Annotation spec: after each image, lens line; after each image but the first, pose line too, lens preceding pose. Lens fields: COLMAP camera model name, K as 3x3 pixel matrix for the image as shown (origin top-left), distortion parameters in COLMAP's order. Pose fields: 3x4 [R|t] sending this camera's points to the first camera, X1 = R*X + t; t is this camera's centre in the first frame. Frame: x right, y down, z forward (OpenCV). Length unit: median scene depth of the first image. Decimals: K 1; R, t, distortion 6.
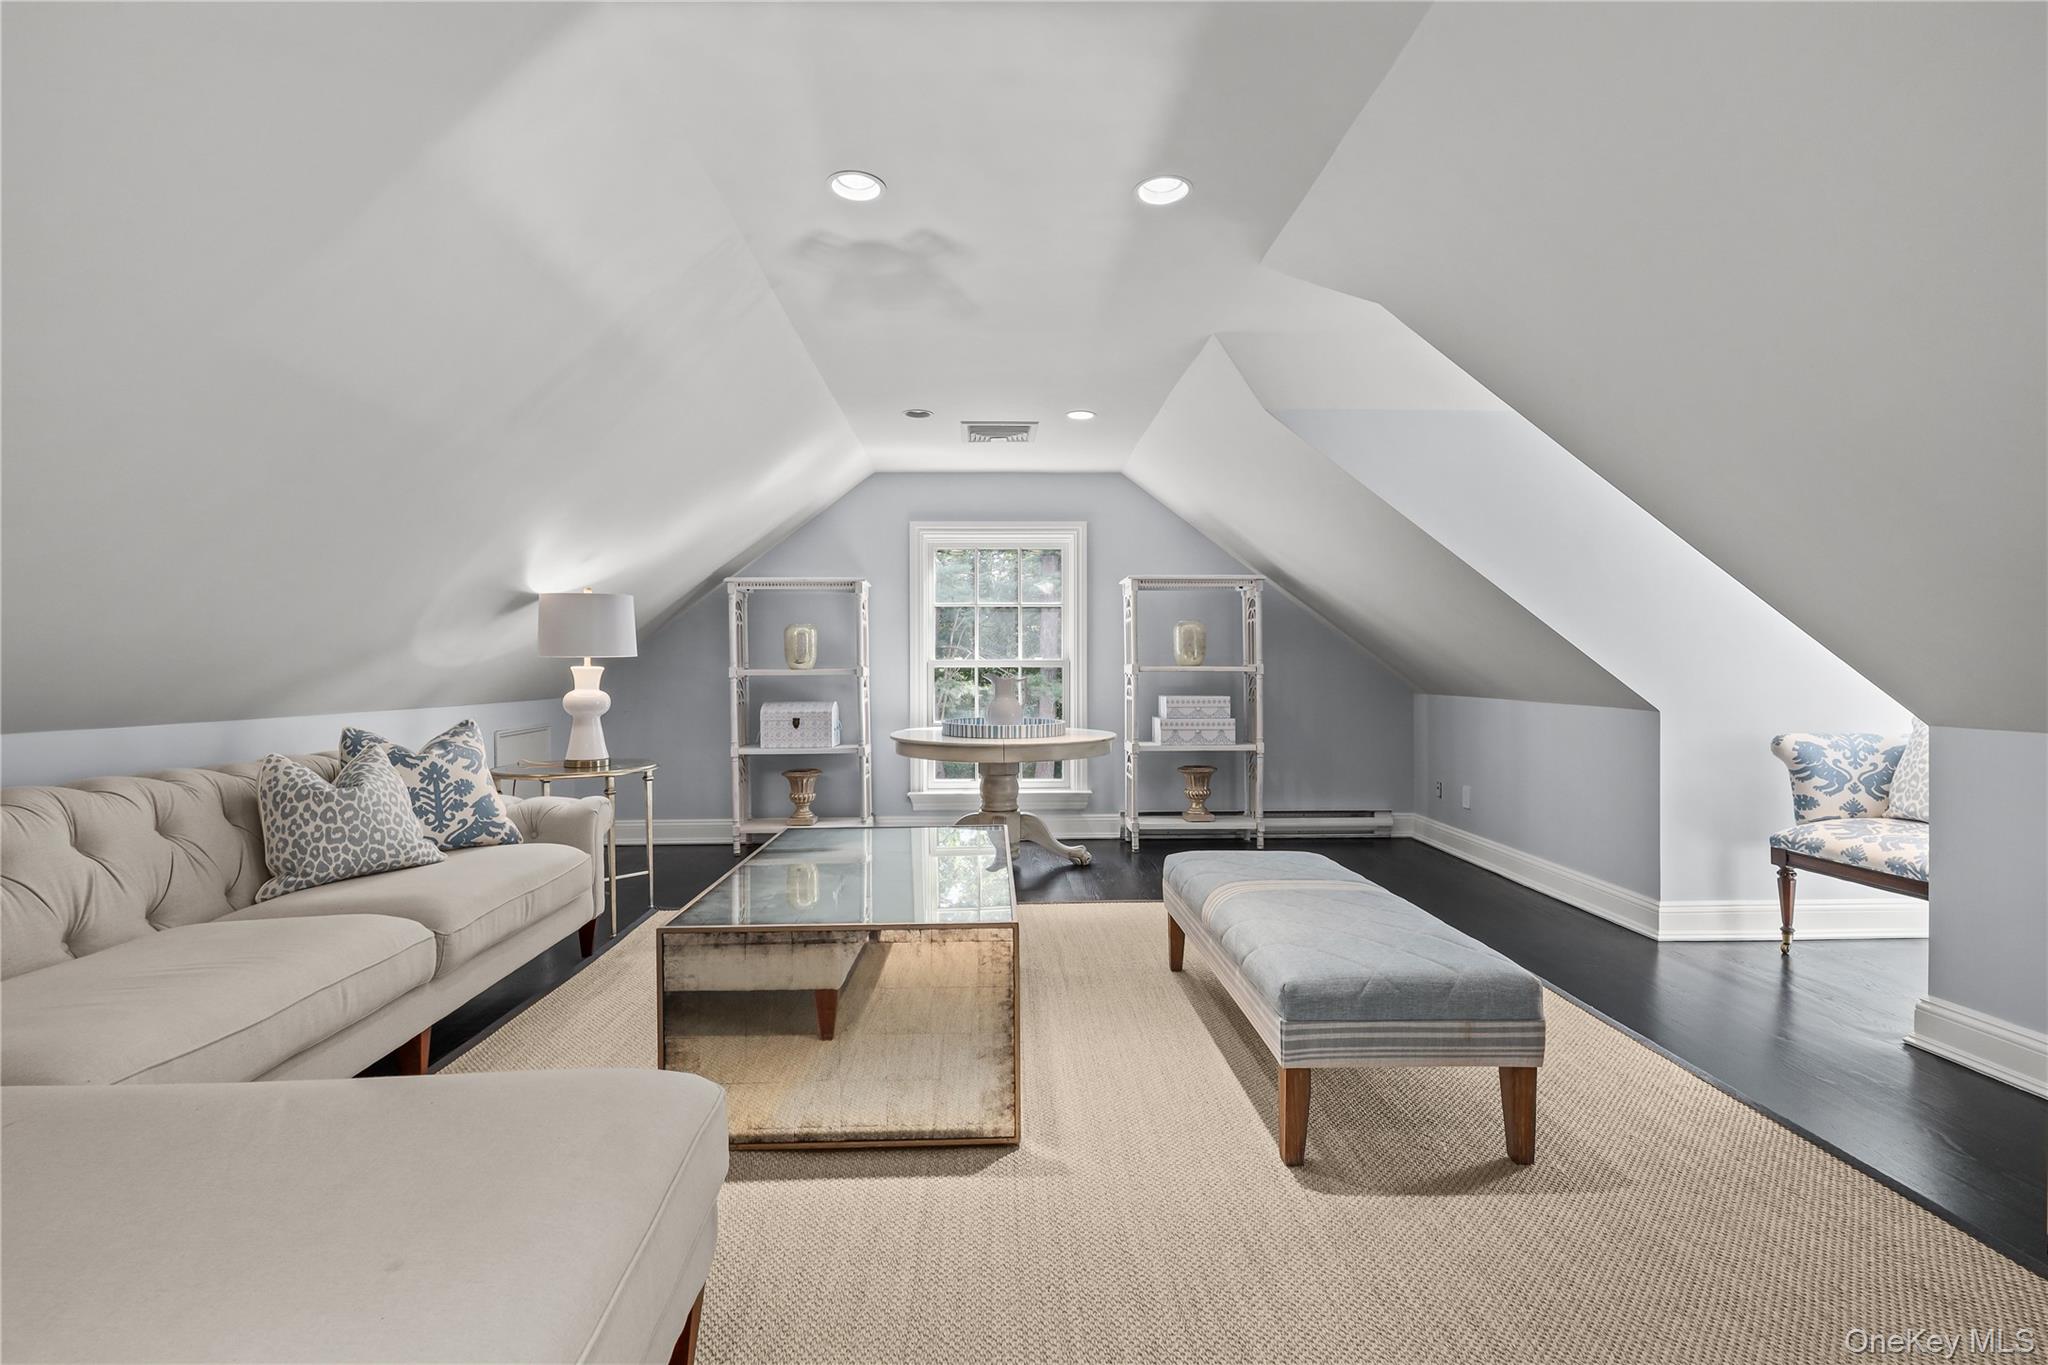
lens RADIAL K [[929.3, 0, 1021.6], [0, 929.3, 682.7], [0, 0, 1]] dist [0.003704, 0.000310]
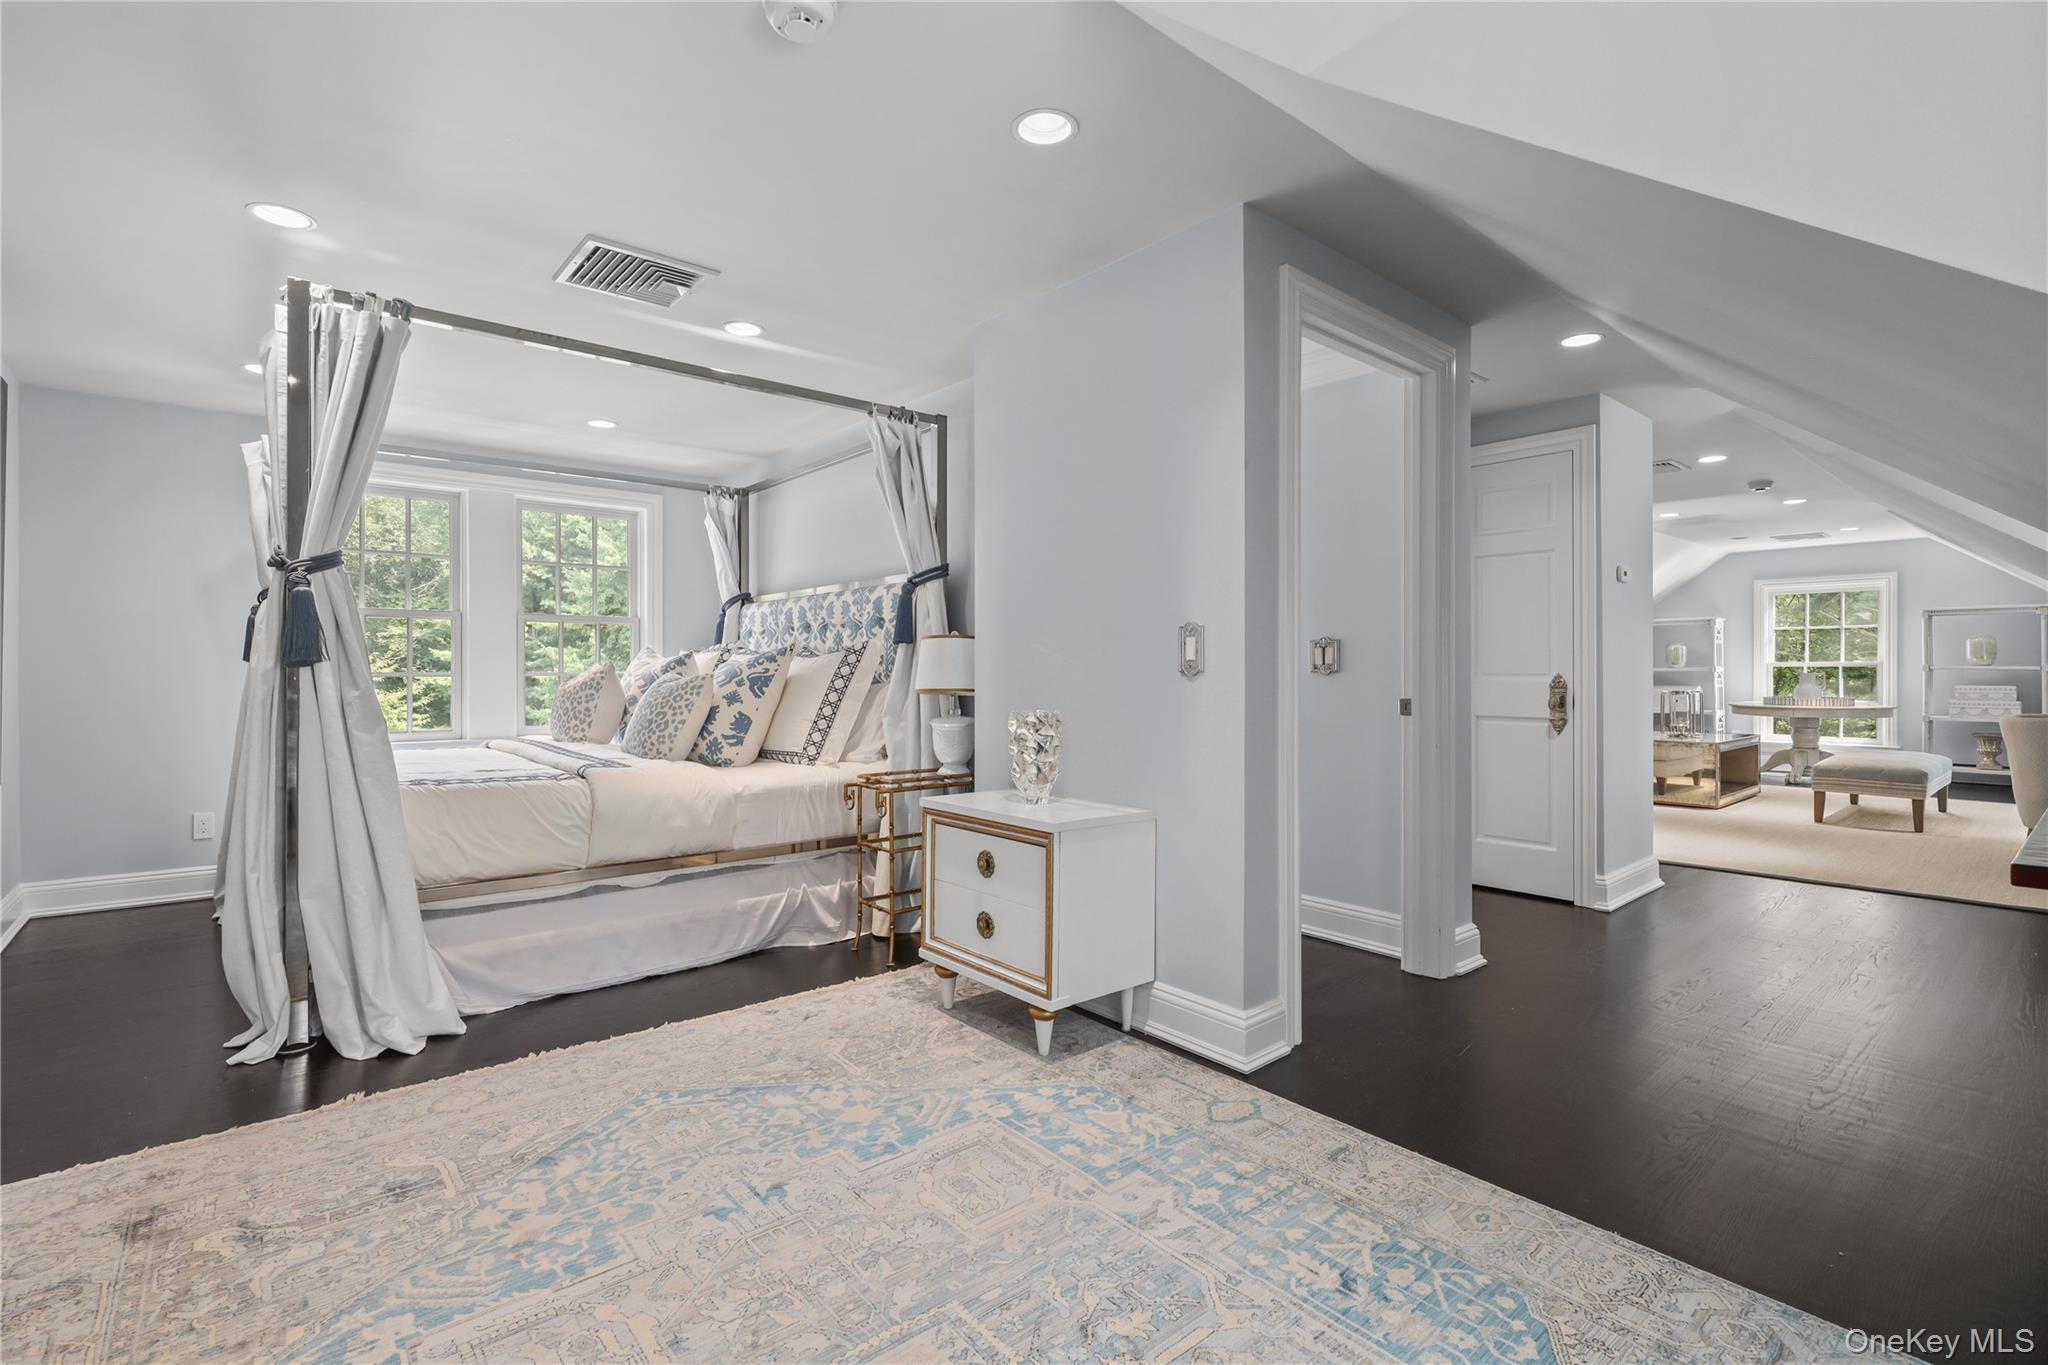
lens RADIAL K [[929.3, 0, 1020.5], [0, 929.3, 675.3], [0, 0, 1]] dist [0.003704, 0.000310]
pose [[0.619198, 0.007741, -0.785197, 0.402565], [-0.010718, 0.999942, 0.001406, 0.011877], [0.785162, 0.007545, 0.619245, -1.151264]]
